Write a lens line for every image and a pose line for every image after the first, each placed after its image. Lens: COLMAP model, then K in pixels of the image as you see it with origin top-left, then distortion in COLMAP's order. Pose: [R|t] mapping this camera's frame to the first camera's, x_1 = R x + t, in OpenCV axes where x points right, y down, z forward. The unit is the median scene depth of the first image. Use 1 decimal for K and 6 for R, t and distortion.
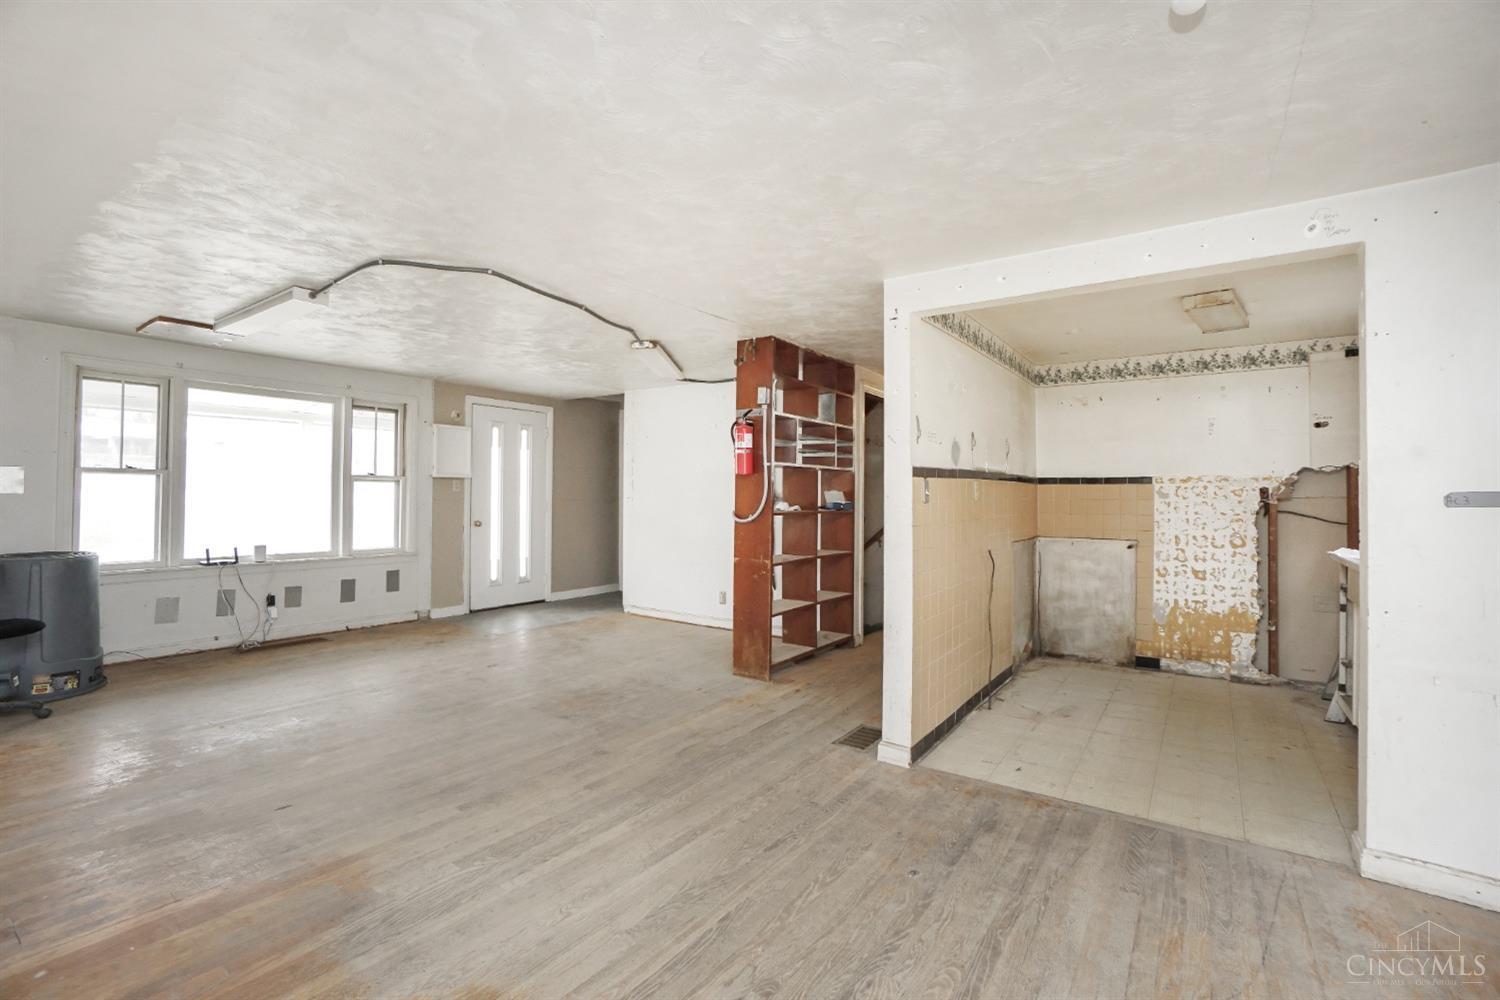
lens RADIAL K [[677.0, 0, 739.5], [0, 677.0, 482.7], [0, 0, 1]] dist [-0.069107, 0.026560]
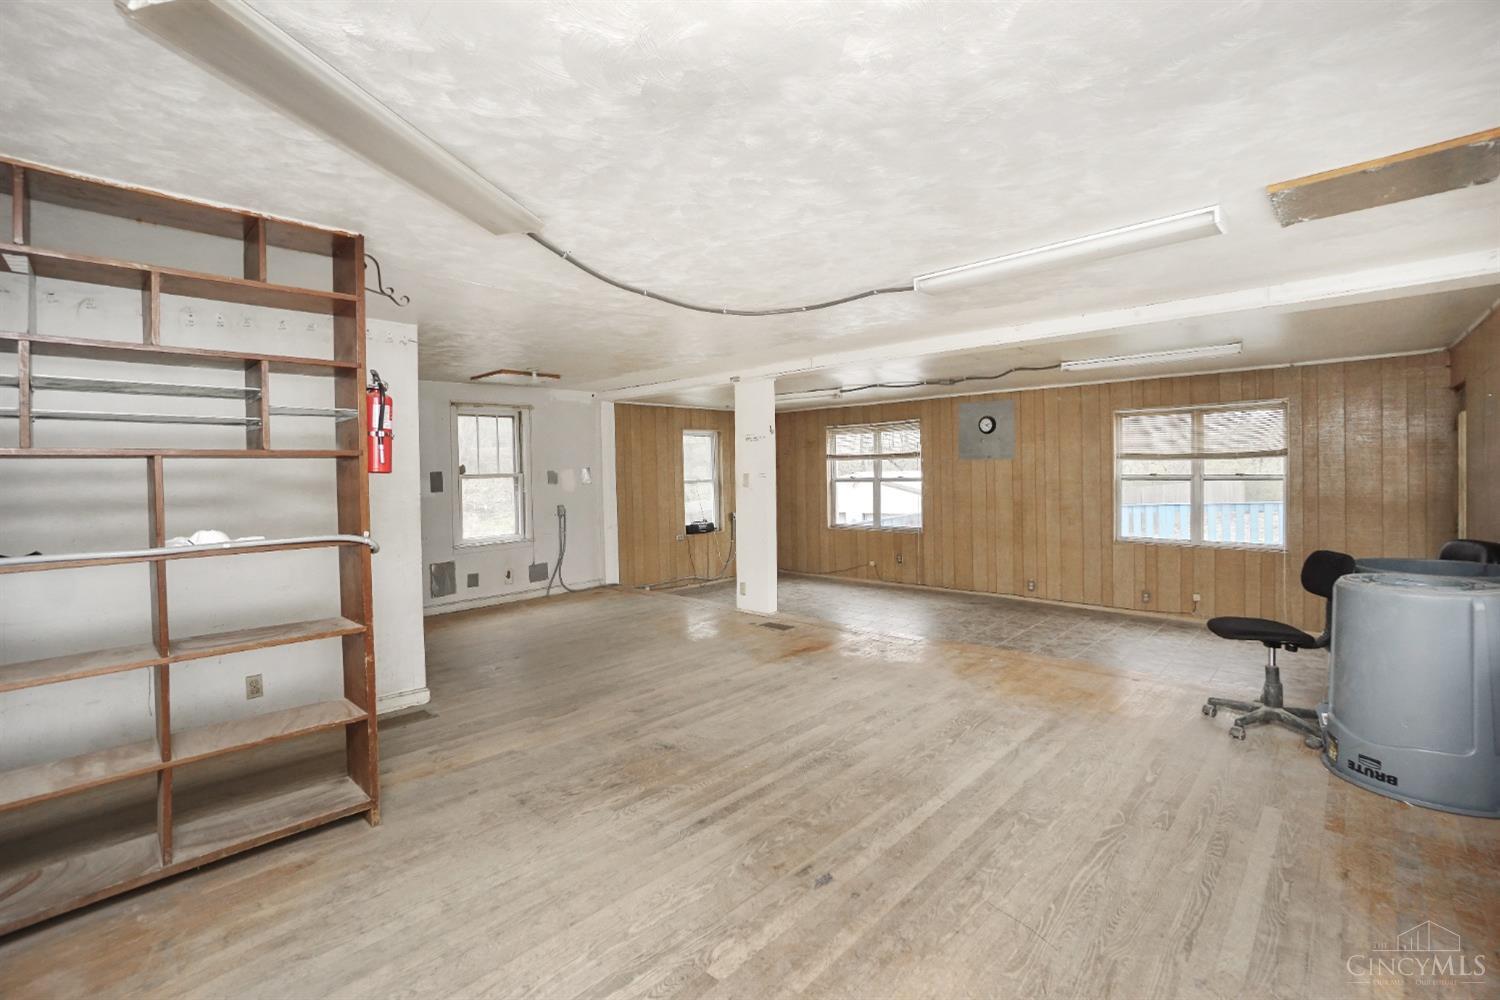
lens RADIAL K [[677.0, 0, 739.5], [0, 677.0, 482.7], [0, 0, 1]] dist [-0.069107, 0.026560]
pose [[-0.989267, 0.008159, 0.145890, -0.381876], [0.008655, 0.999959, 0.002769, -0.001976], [-0.145861, 0.004002, -0.989297, 1.456275]]
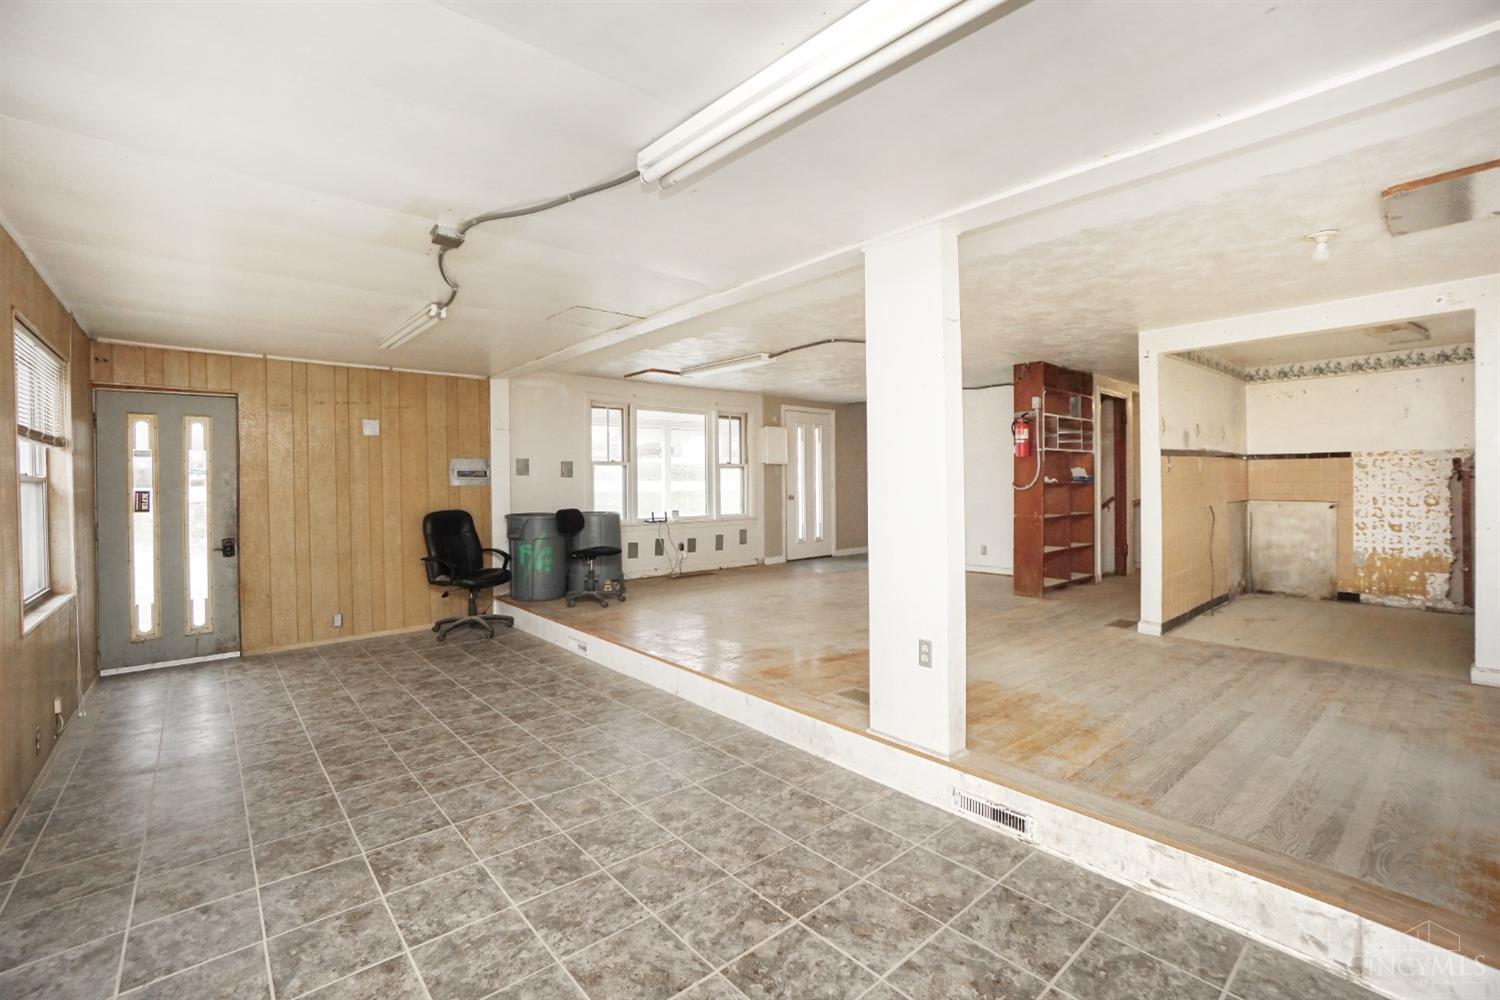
lens RADIAL K [[661.7, 0, 740.0], [0, 661.7, 482.7], [0, 0, 1]] dist [-0.066131, 0.024226]
pose [[0.968653, -0.014047, -0.248021, -0.221541], [0.018991, 0.999666, 0.017552, 0.006751], [0.247691, -0.021712, 0.968596, -0.491464]]
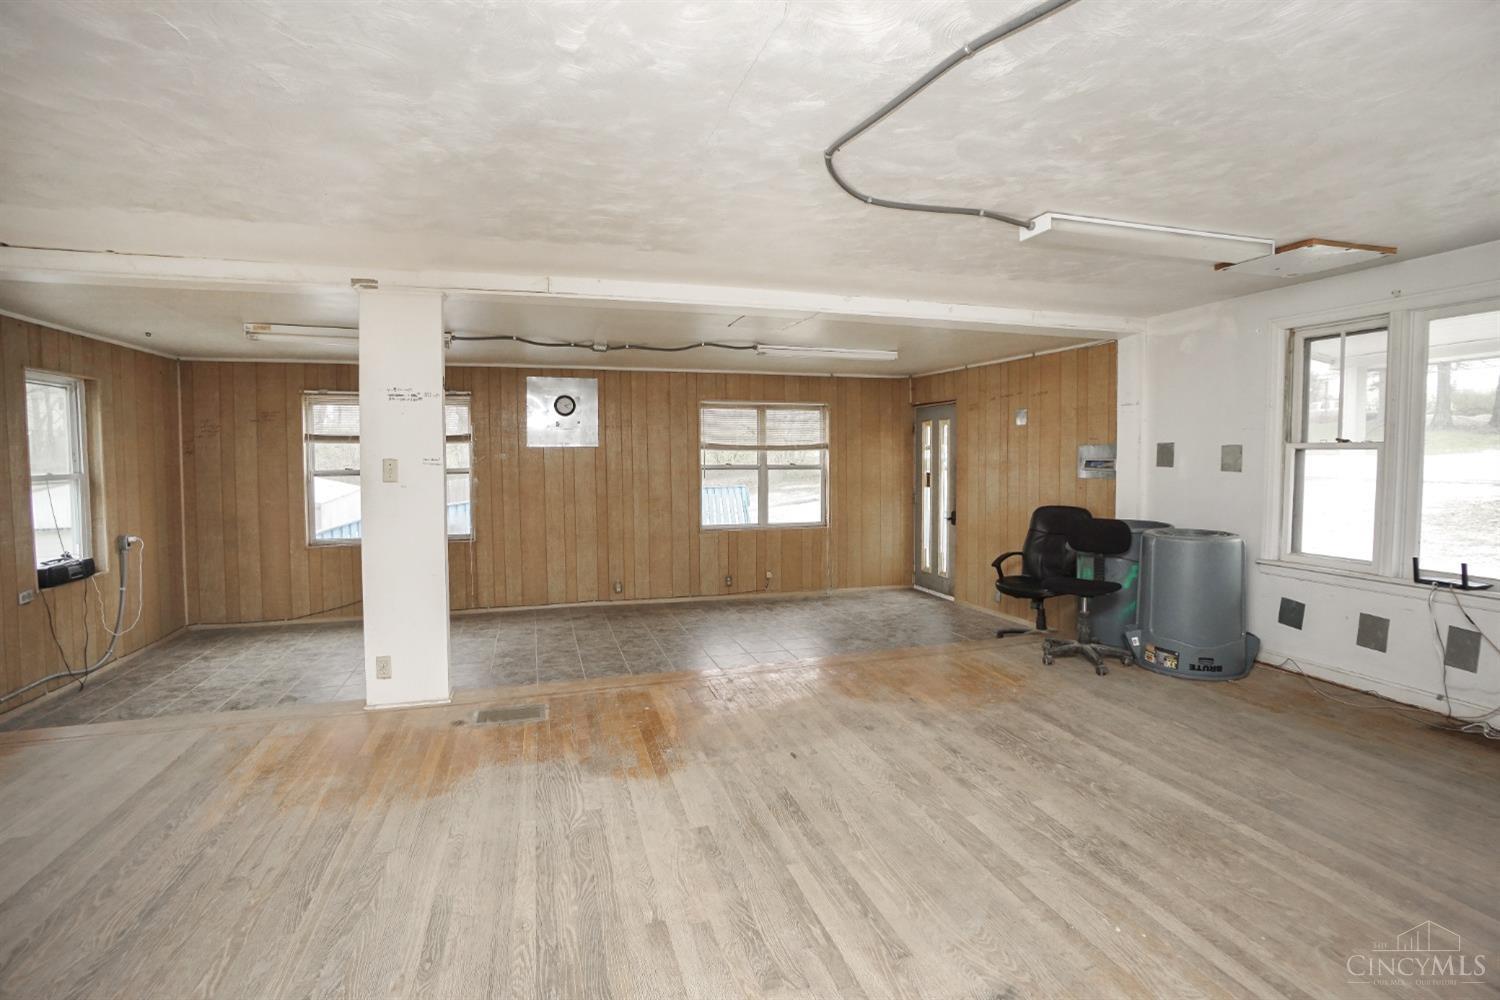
lens RADIAL K [[677.0, 0, 739.5], [0, 677.0, 482.7], [0, 0, 1]] dist [-0.069107, 0.026560]
pose [[-0.614232, 0.027160, -0.788658, 0.139908], [0.013842, 0.999625, 0.023645, -0.001763], [0.789004, 0.003607, -0.614377, 0.878196]]
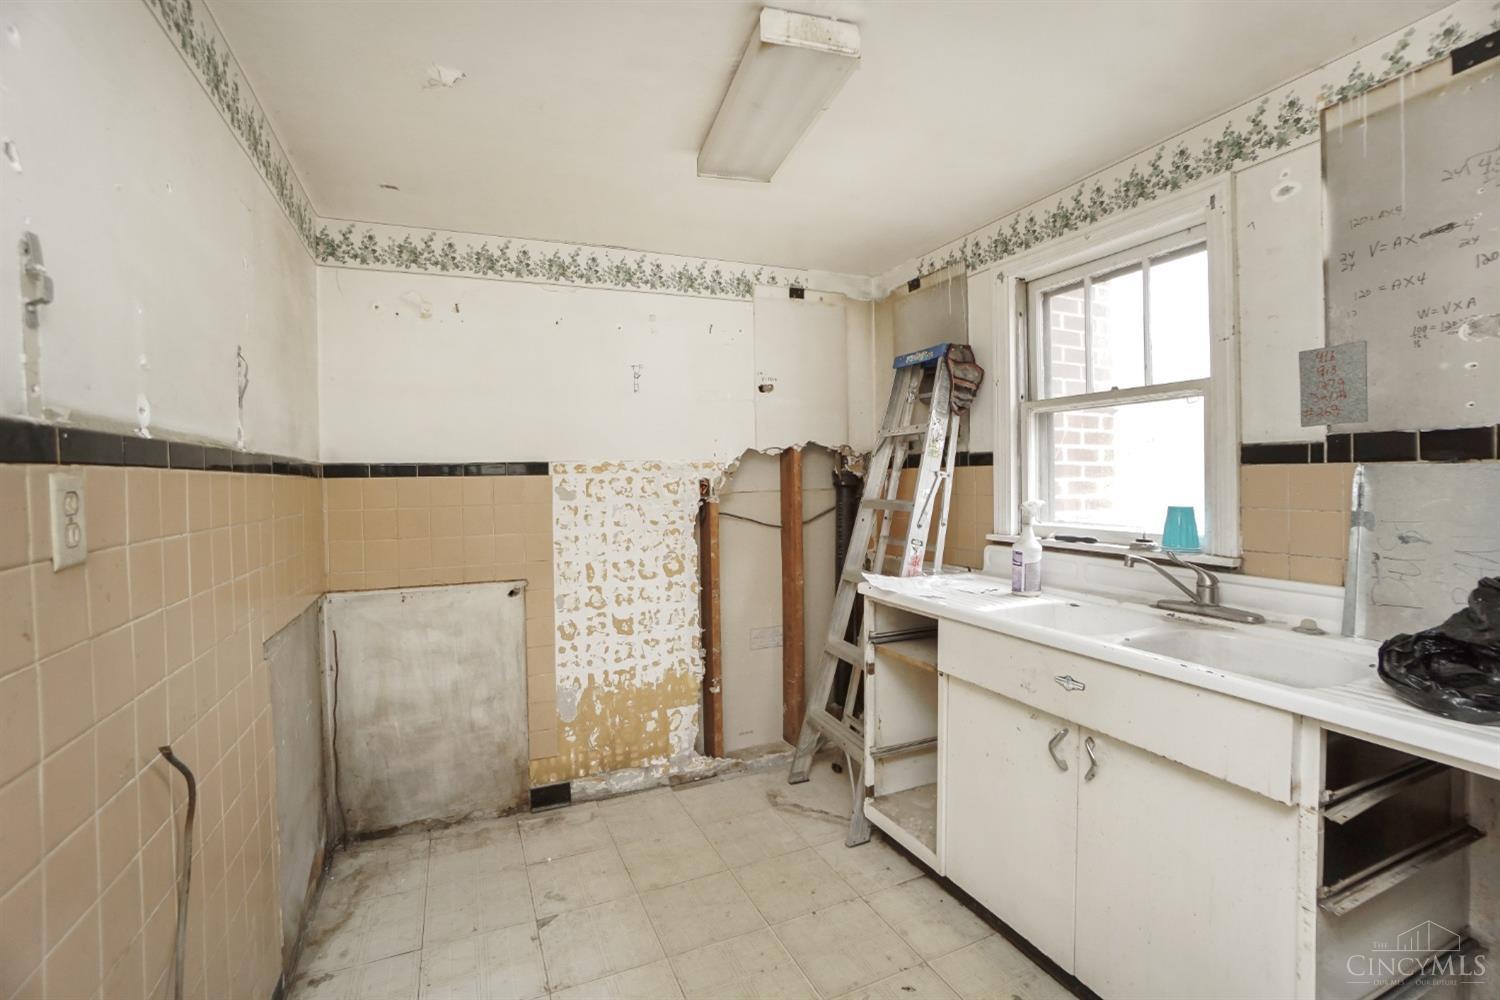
lens RADIAL K [[661.7, 0, 740.0], [0, 661.7, 482.7], [0, 0, 1]] dist [-0.066131, 0.024226]
pose [[0.518674, -0.021193, 0.854709, 0.241770], [0.005047, 0.999751, 0.021727, -0.002853], [-0.854957, -0.006956, 0.518652, 0.589657]]
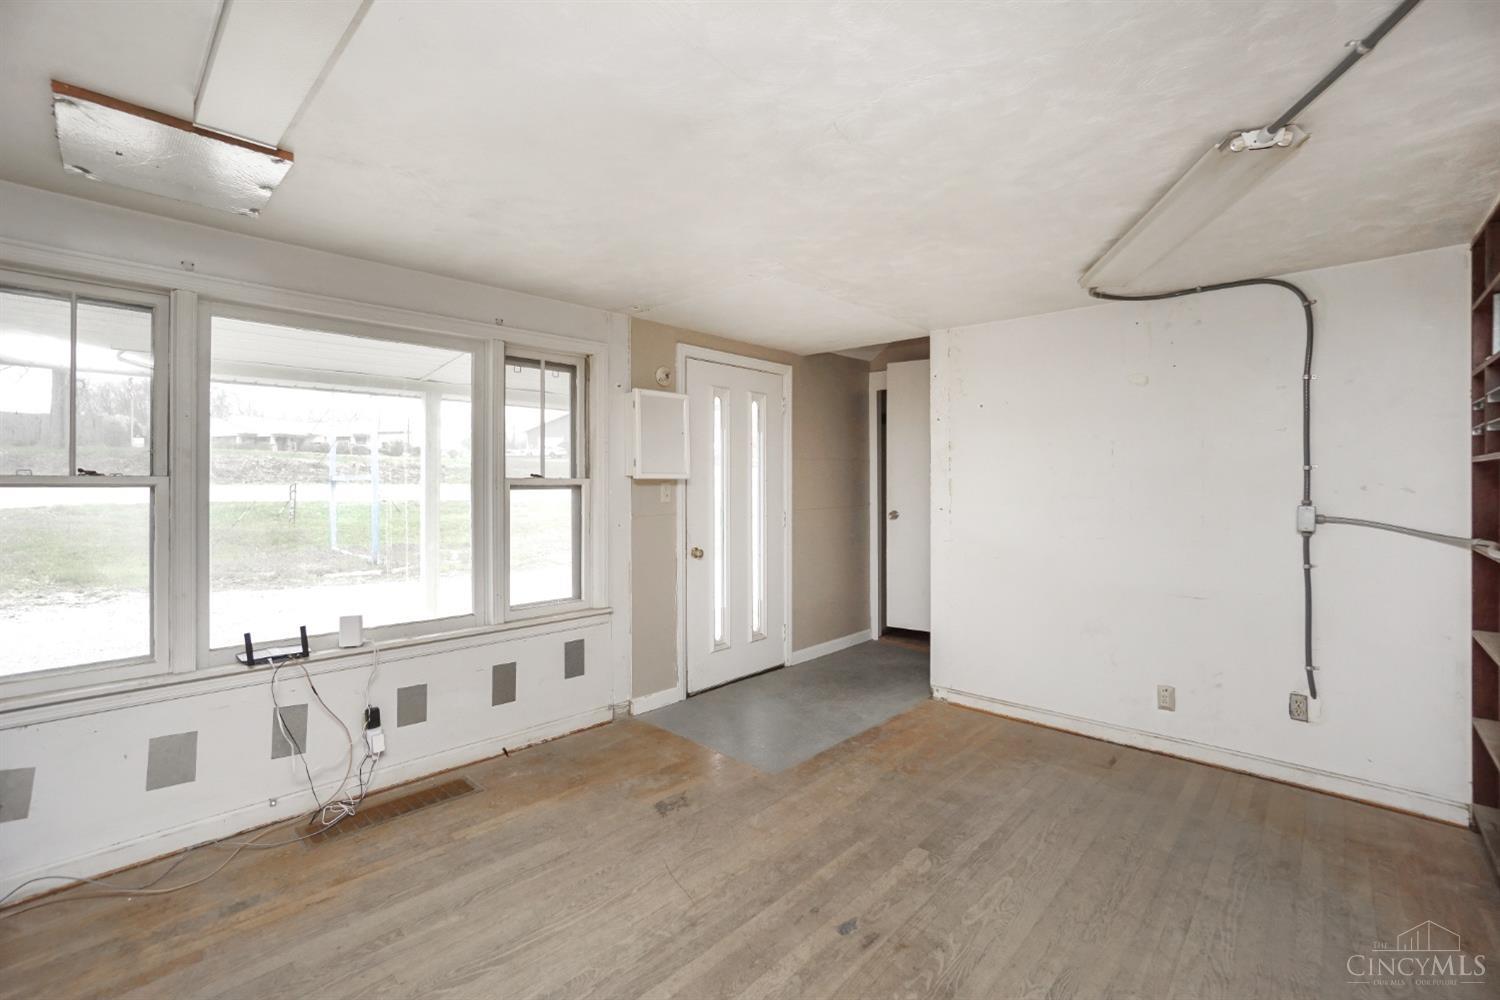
lens RADIAL K [[662.8, 0, 740.8], [0, 662.8, 477.8], [0, 0, 1]] dist [-0.067573, 0.025266]
pose [[0.989192, -0.008966, -0.146355, -0.375099], [0.010756, 0.999877, 0.011442, -0.020212], [0.146234, -0.012893, 0.989166, 0.583632]]
